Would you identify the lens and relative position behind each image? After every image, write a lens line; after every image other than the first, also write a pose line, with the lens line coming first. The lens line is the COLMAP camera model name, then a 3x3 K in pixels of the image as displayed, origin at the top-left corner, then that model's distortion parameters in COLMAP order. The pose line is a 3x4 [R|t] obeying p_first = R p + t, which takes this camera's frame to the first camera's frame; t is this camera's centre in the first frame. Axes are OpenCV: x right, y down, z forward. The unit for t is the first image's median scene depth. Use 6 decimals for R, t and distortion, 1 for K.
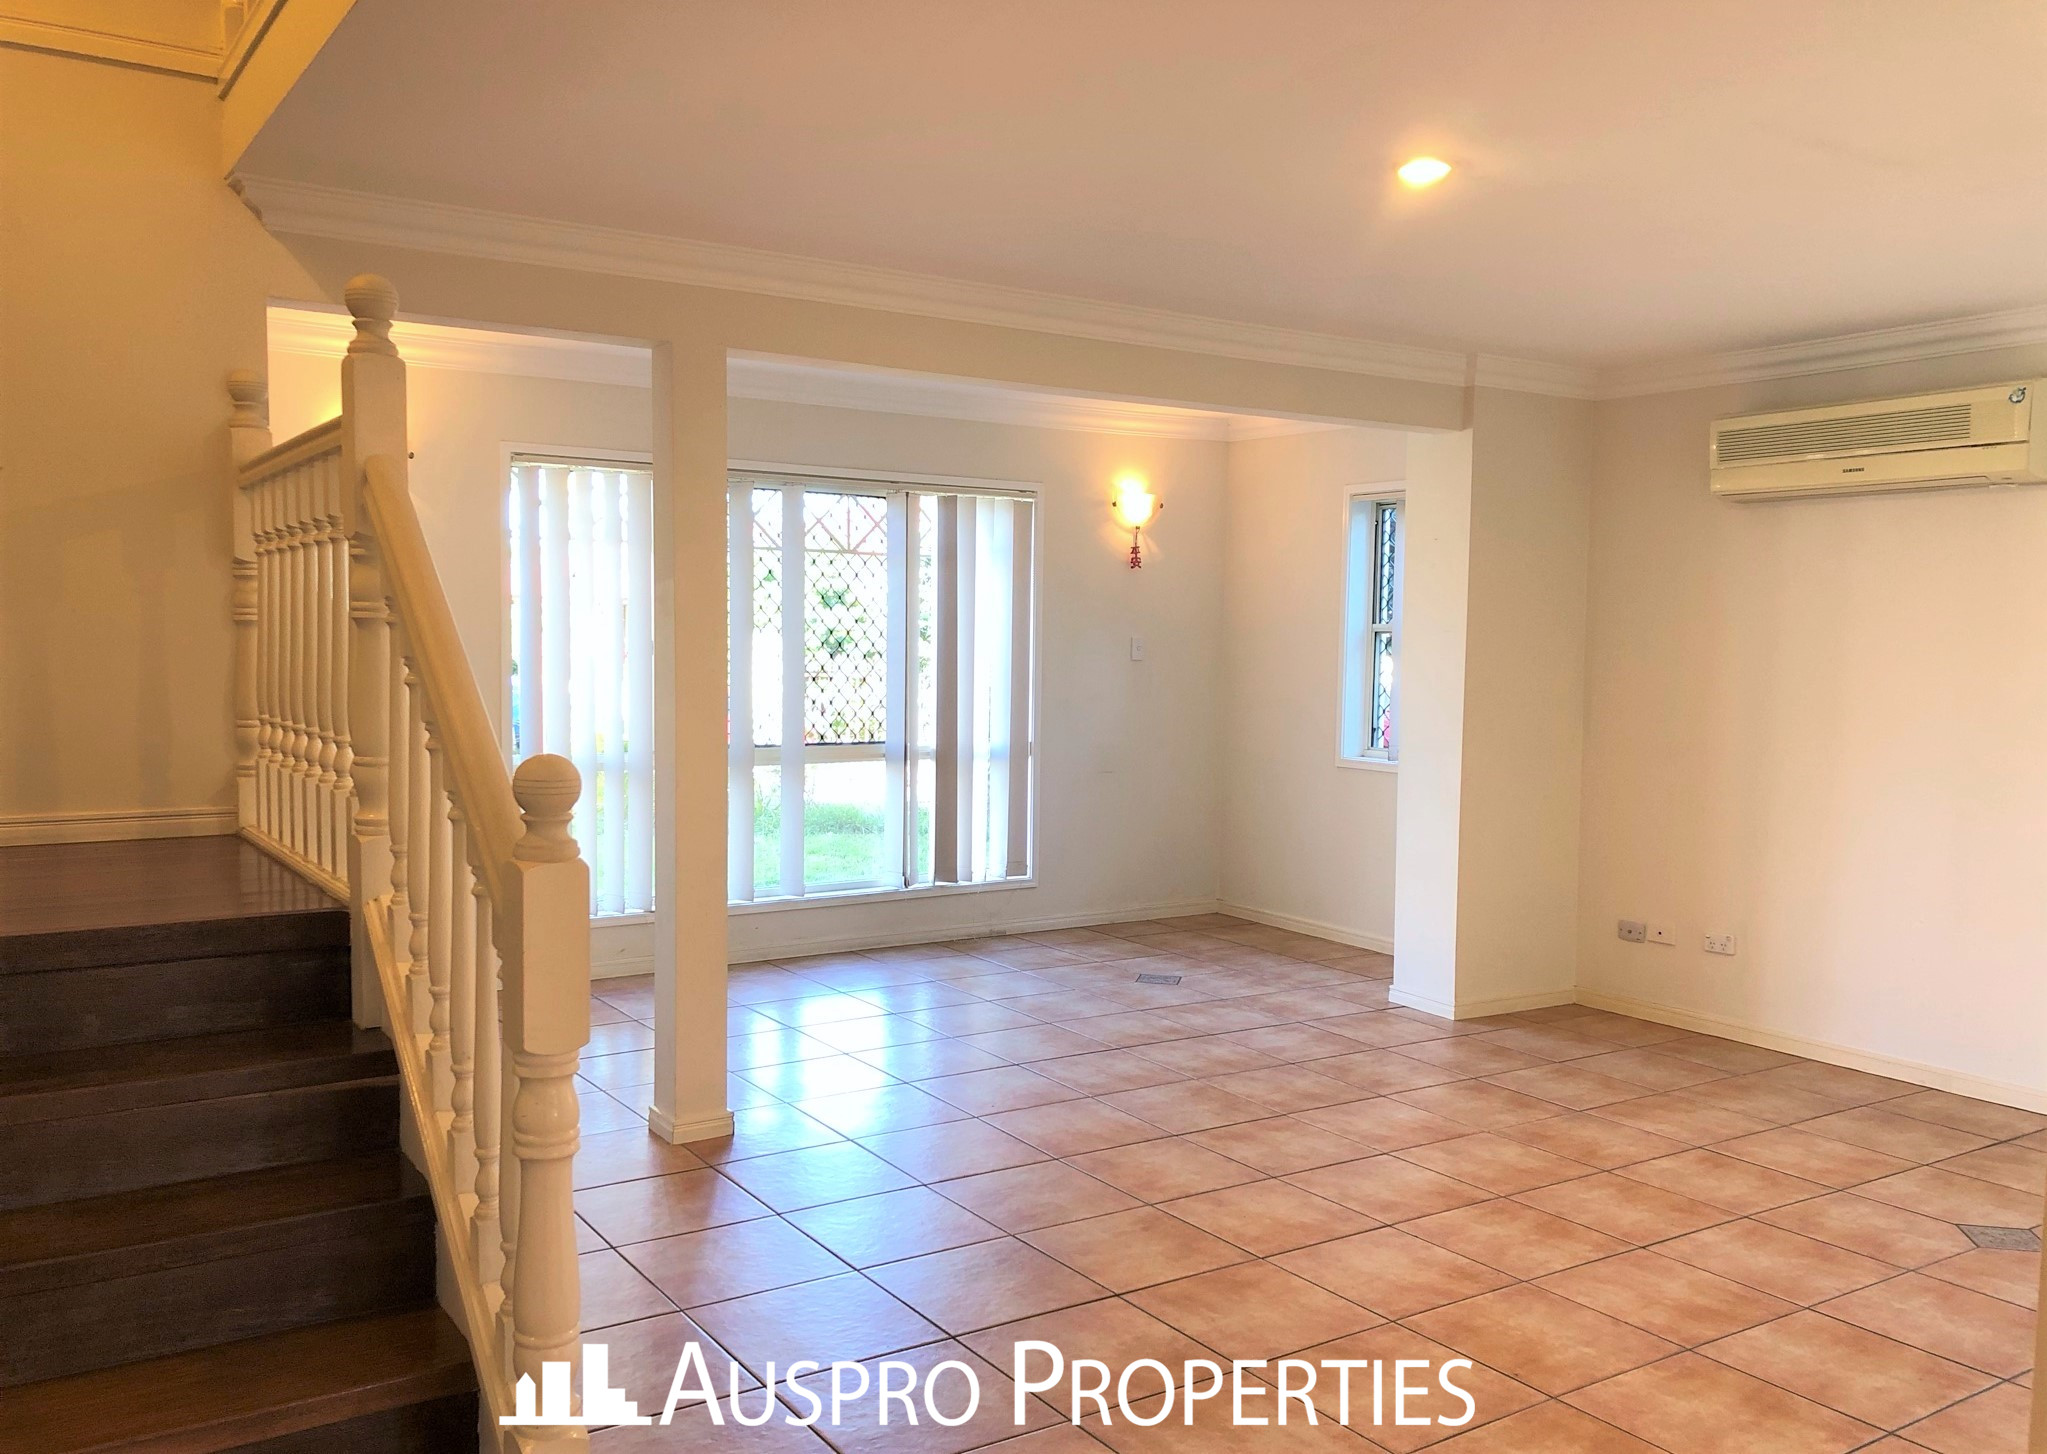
lens RADIAL K [[1658.2, 0, 1023.5], [0, 1658.2, 727.0], [0, 0, 1]] dist [0.011008, 0.001538]
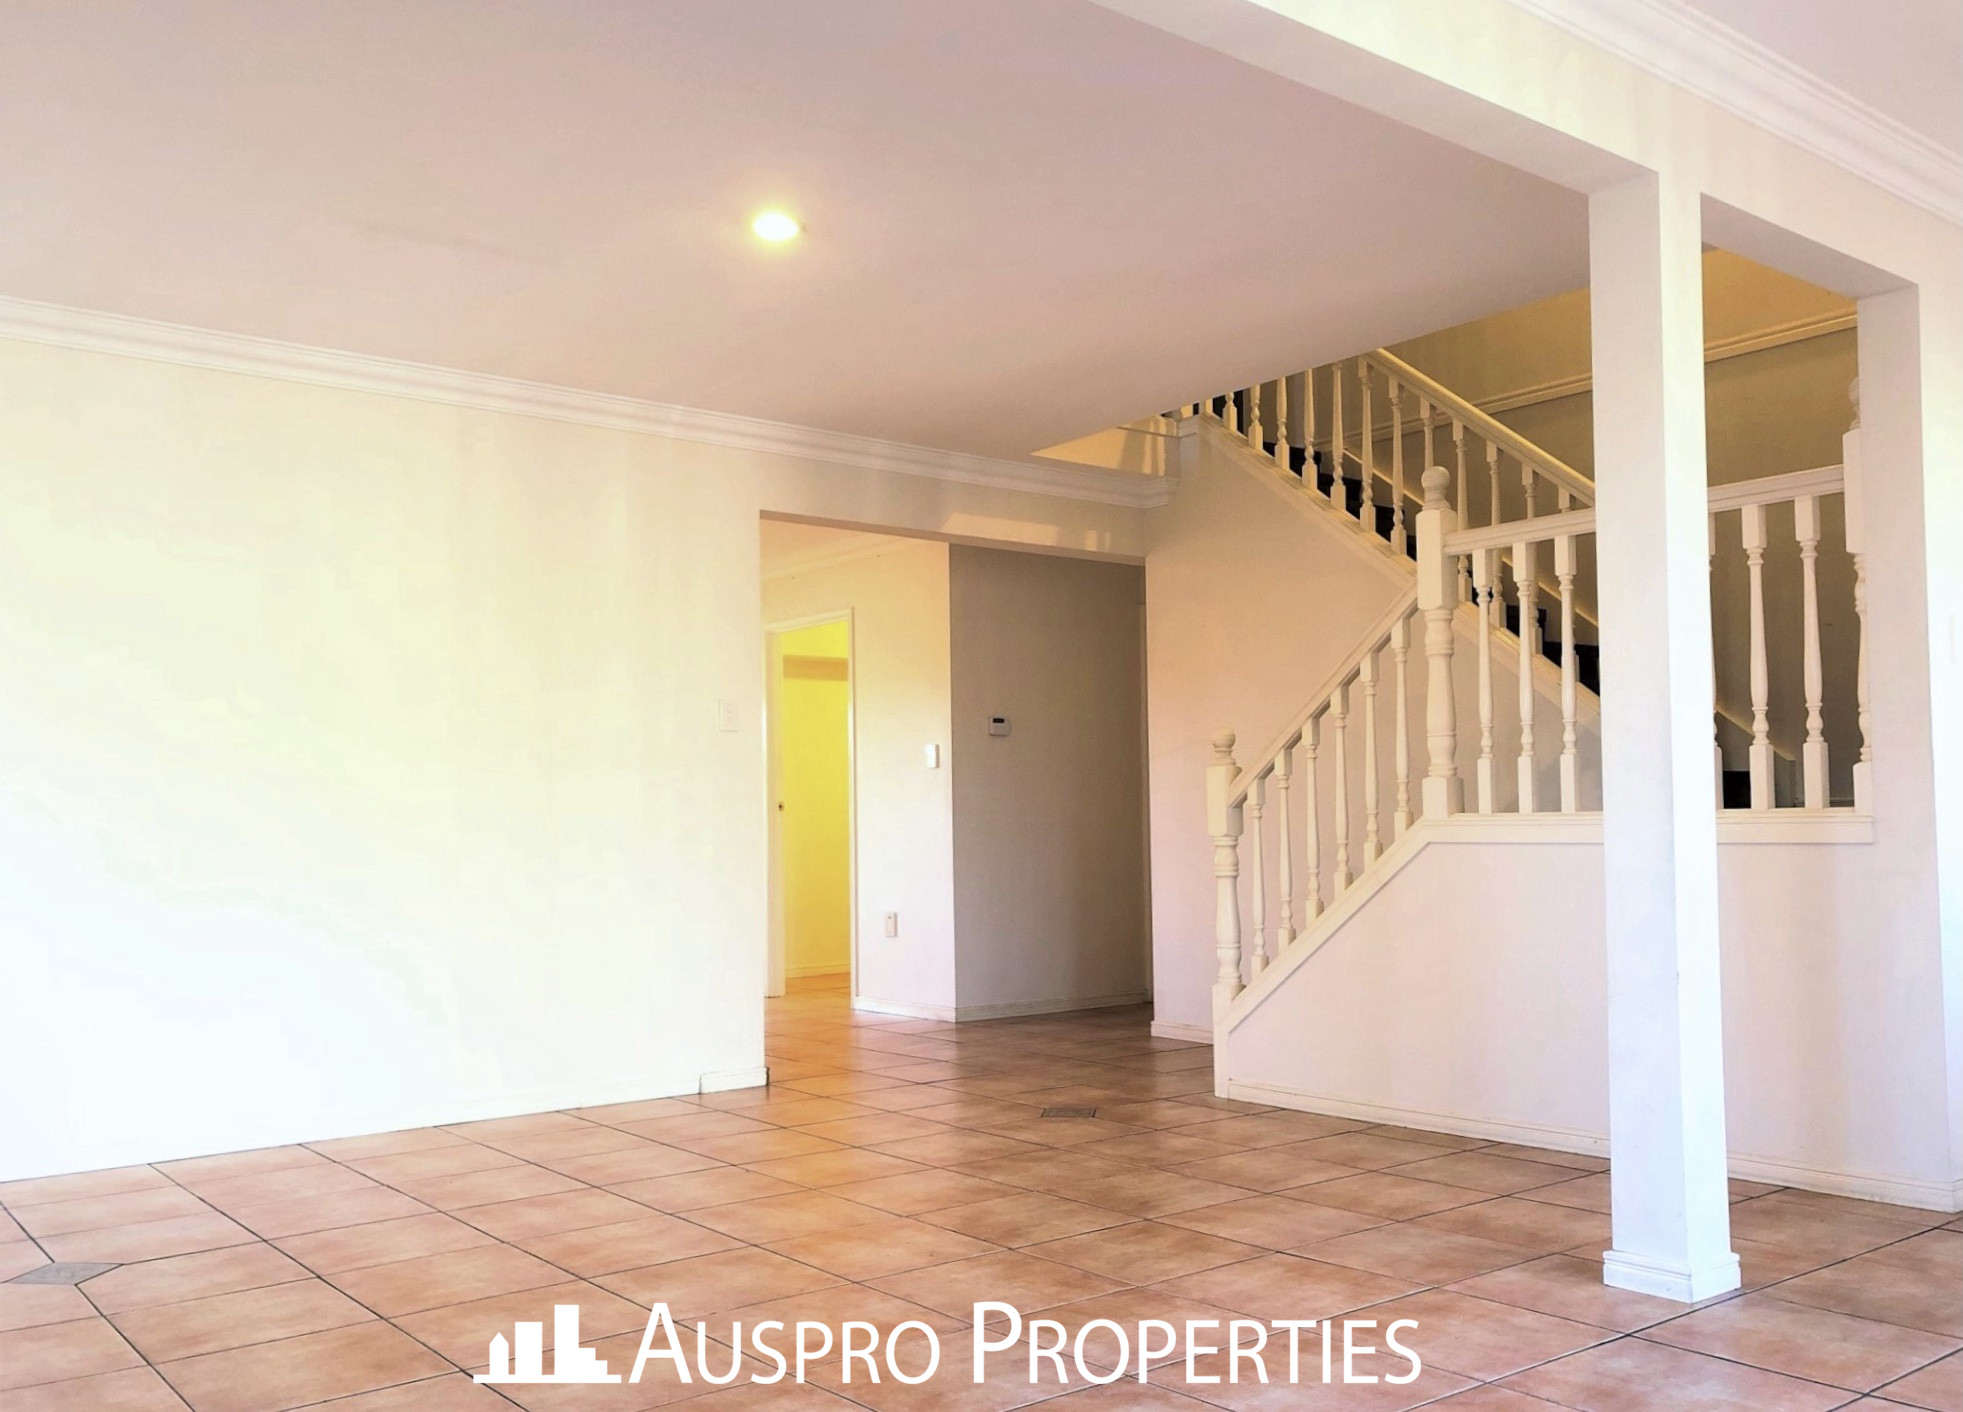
lens RADIAL K [[1664.9, 0, 986.8], [0, 1664.9, 758.7], [0, 0, 1]] dist [0.003255, -0.000757]
pose [[-0.996942, -0.002432, -0.078109, 0.132495], [-0.003447, 0.999911, 0.012851, 0.012980], [0.078071, 0.013081, -0.996862, 1.560464]]
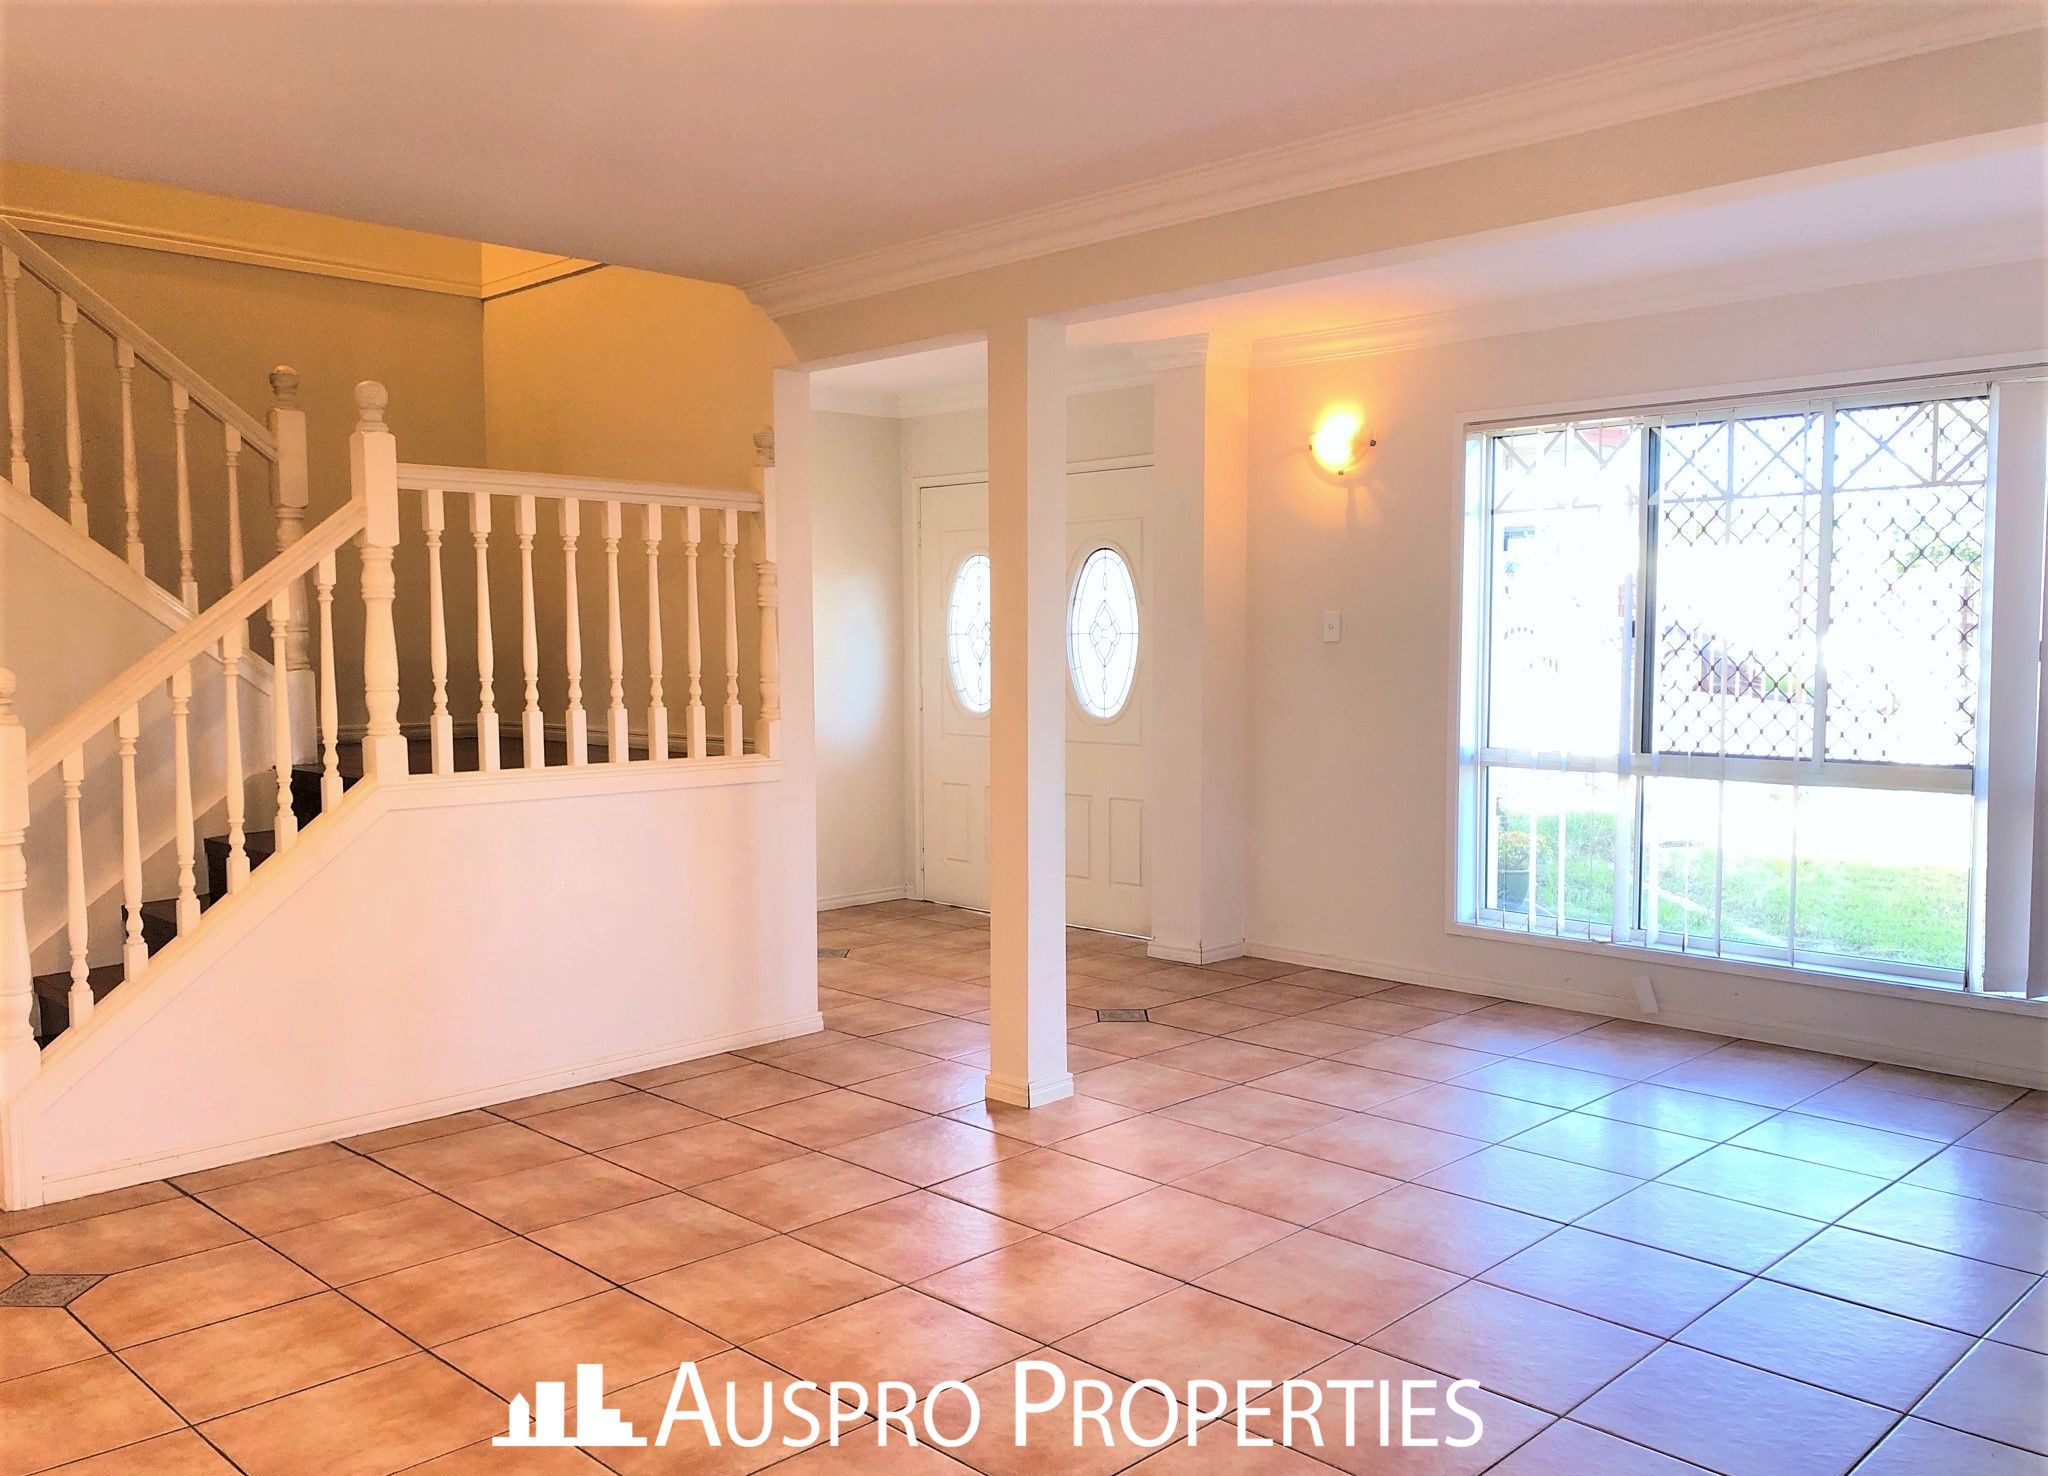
lens RADIAL K [[1673.4, 0, 1024.0], [0, 1673.4, 738.0], [0, 0, 1]] dist [0.017982, 0.003306]
pose [[0.201032, 0.049221, -0.978347, 0.738188], [-0.048975, 0.997993, 0.040146, -0.016005], [0.978360, 0.039844, 0.203039, 0.729609]]
